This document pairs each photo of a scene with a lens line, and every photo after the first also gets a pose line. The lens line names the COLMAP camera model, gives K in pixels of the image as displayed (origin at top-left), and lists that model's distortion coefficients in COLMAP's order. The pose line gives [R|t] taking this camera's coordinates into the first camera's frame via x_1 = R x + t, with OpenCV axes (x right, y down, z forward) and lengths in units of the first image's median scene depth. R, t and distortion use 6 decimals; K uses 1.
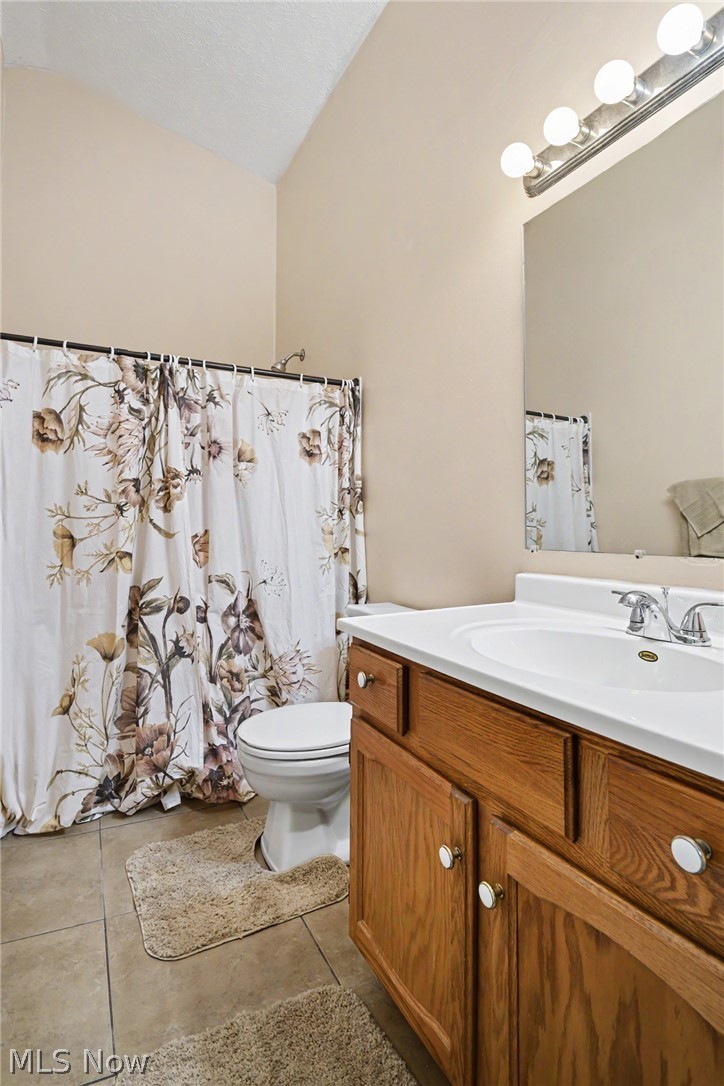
lens RADIAL K [[515.7, 0, 367.7], [0, 515.7, 541.0], [0, 0, 1]] dist [-0.020731, -0.010616]
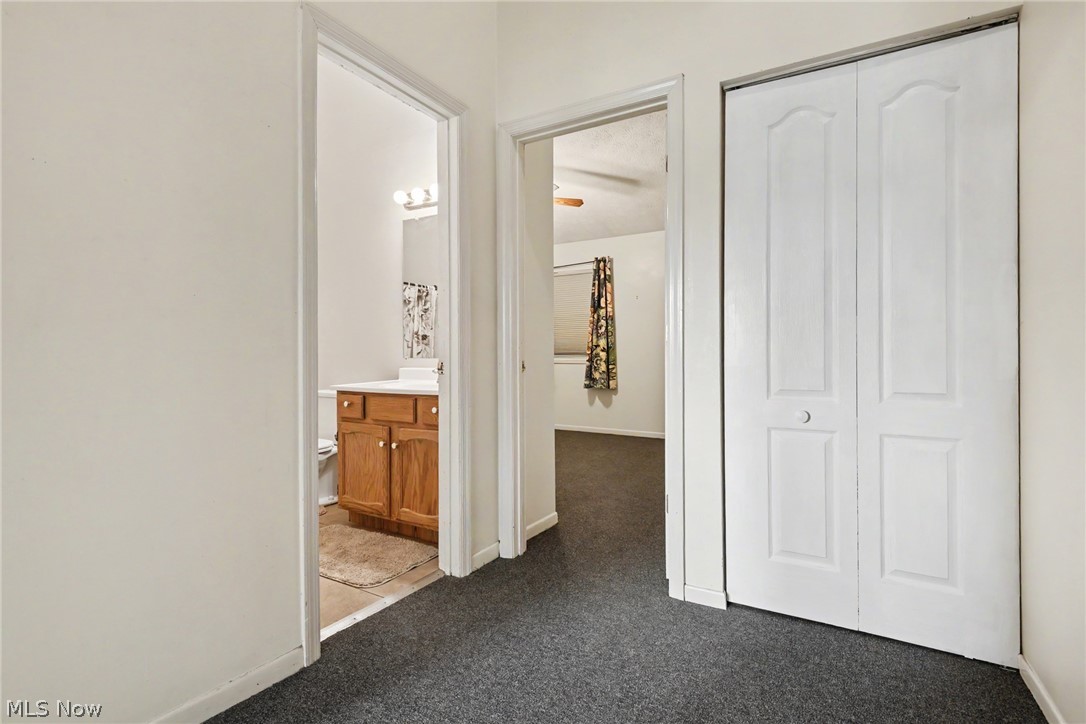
lens RADIAL K [[515.7, 0, 542.3], [0, 515.7, 363.9], [0, 0, 1]] dist [-0.020731, -0.010616]
pose [[0.837896, 0.009613, 0.545745, -0.866535], [-0.005518, 0.999943, -0.009141, 0.087517], [-0.545802, 0.004648, 0.837901, -2.611959]]
